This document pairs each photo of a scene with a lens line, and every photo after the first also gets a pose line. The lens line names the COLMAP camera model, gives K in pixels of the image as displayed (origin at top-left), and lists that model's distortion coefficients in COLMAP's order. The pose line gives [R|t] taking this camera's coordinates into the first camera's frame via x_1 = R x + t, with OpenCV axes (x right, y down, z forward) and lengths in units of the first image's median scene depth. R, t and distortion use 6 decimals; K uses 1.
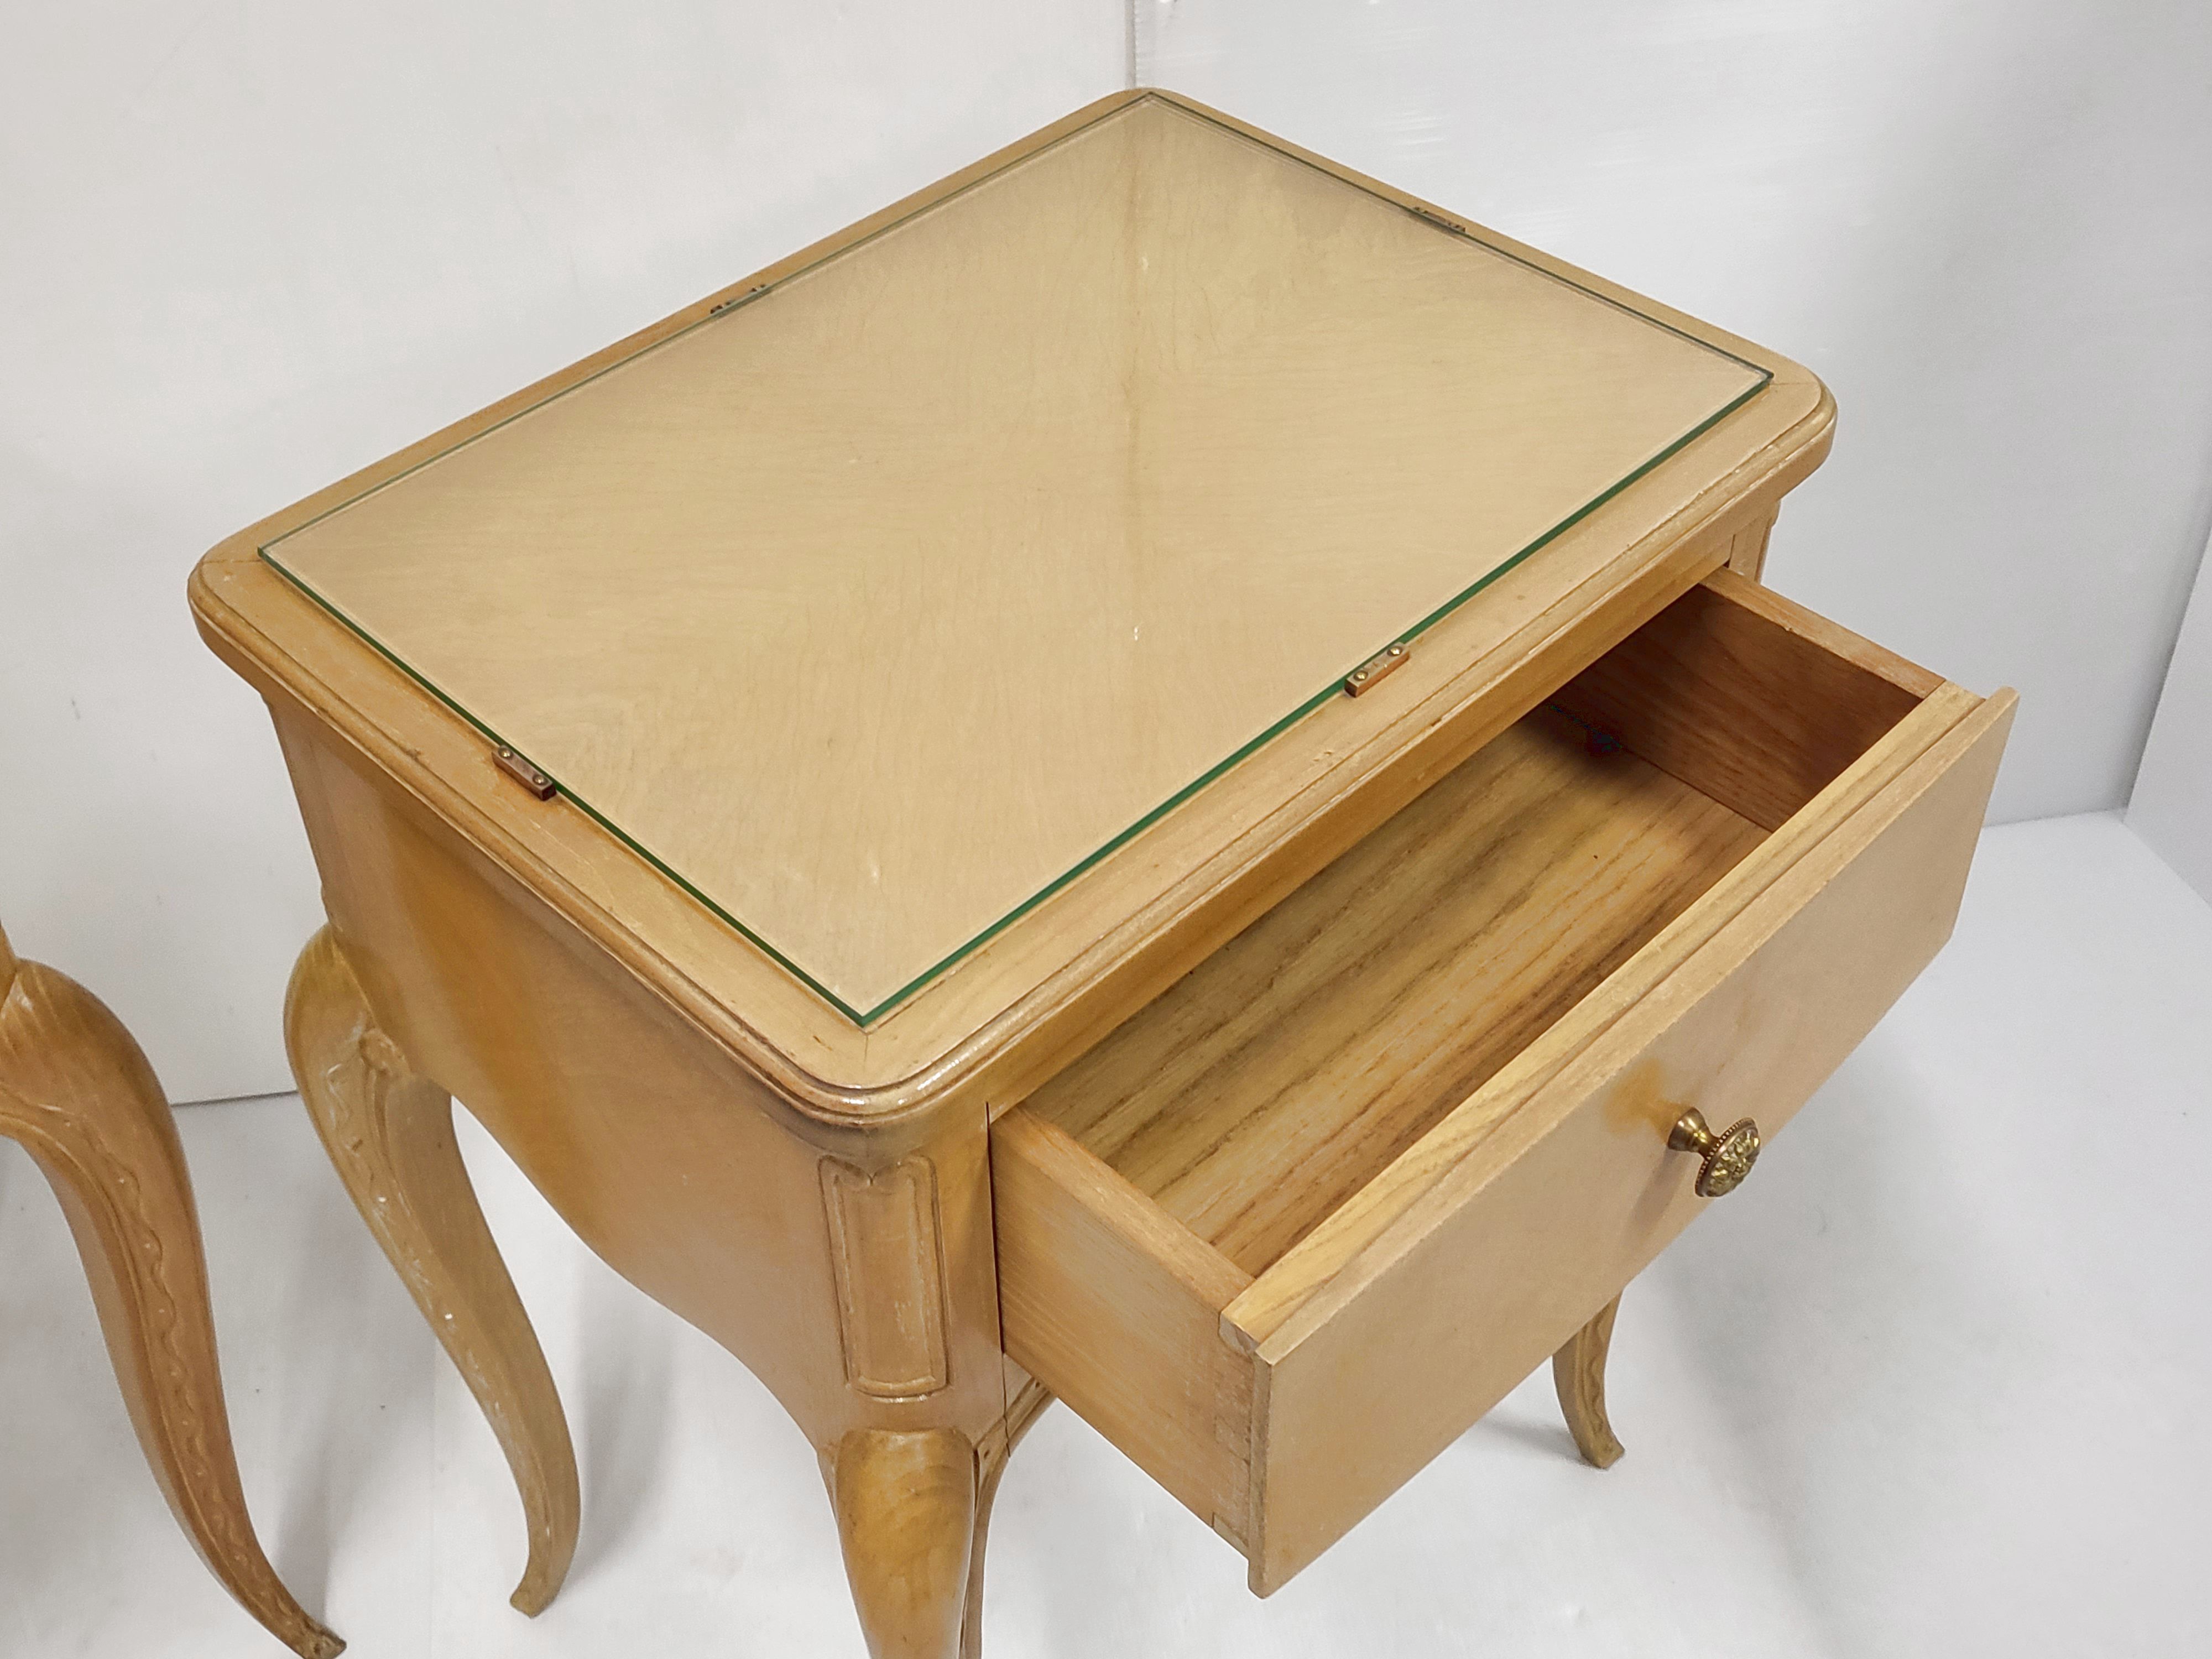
lens RADIAL K [[2728.7, 0, 1106.0], [0, 2728.7, 829.5], [0, 0, 1]] dist [-0.002193, -0.076218]
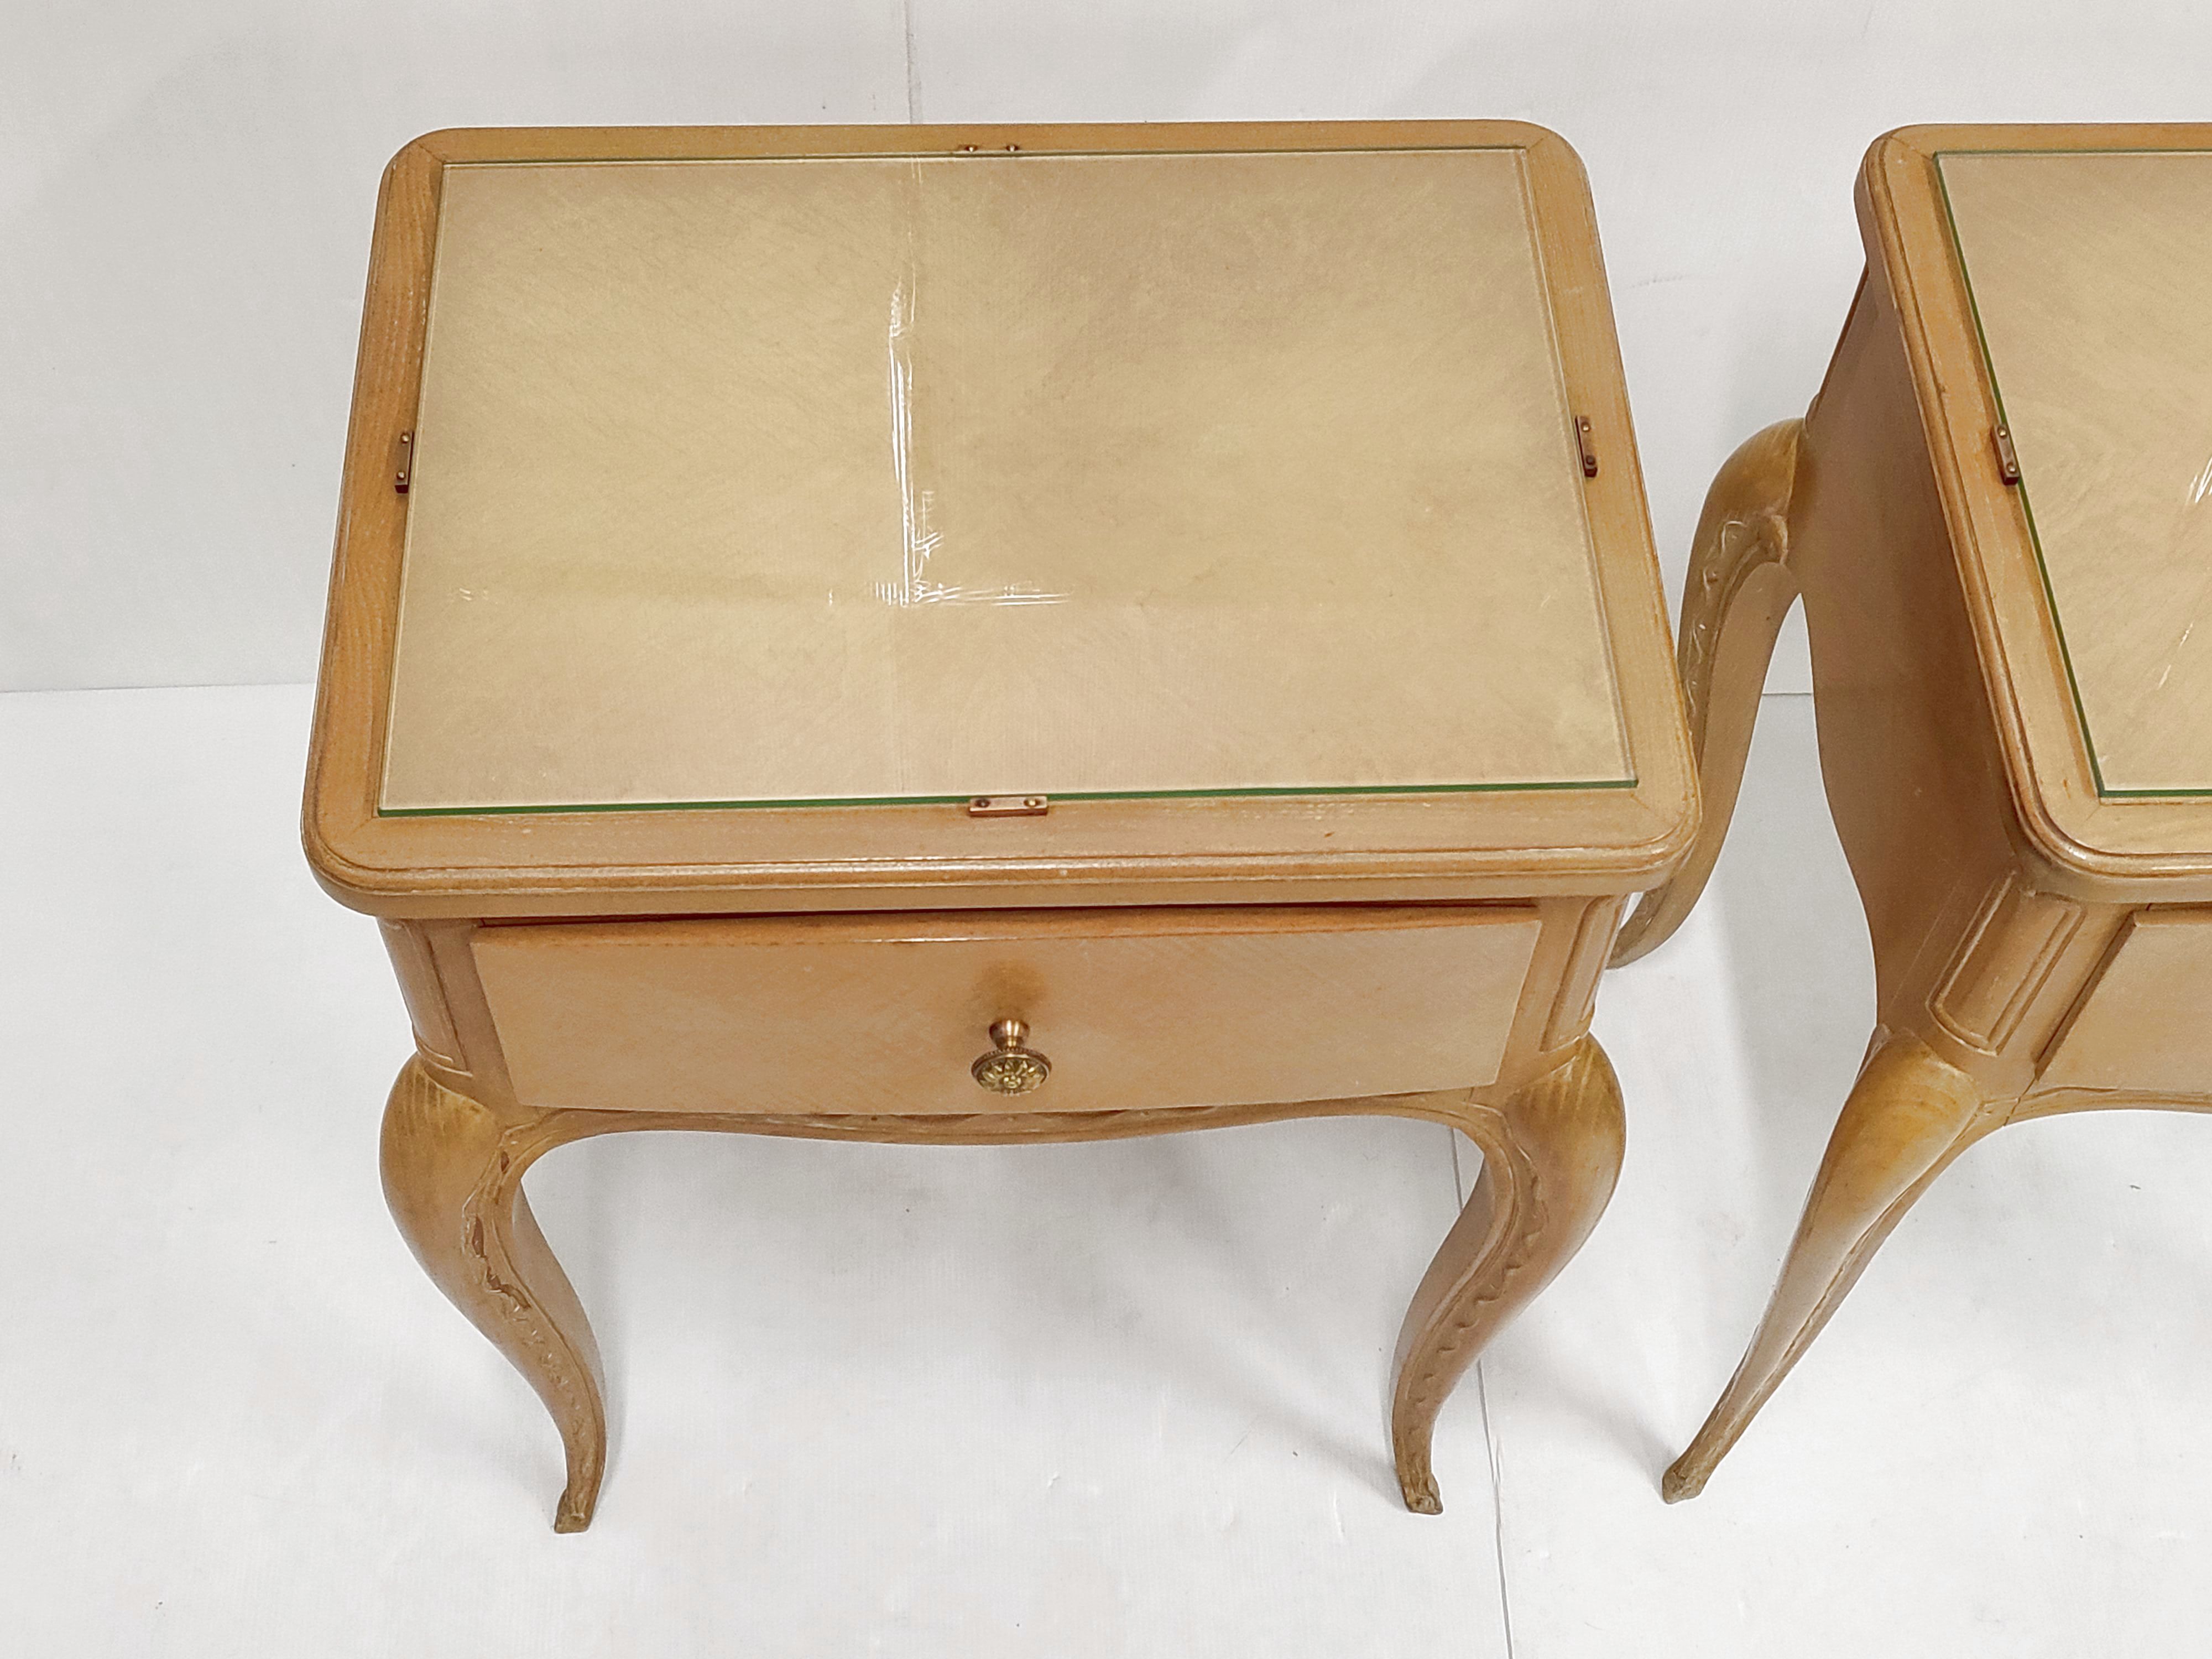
lens RADIAL K [[2728.7, 0, 1106.0], [0, 2728.7, 829.5], [0, 0, 1]] dist [-0.002193, -0.076218]
pose [[0.725326, 0.593204, -0.349301, 0.023284], [-0.499737, 0.802698, 0.325482, -0.084688], [0.473460, -0.061522, 0.878664, -0.292314]]
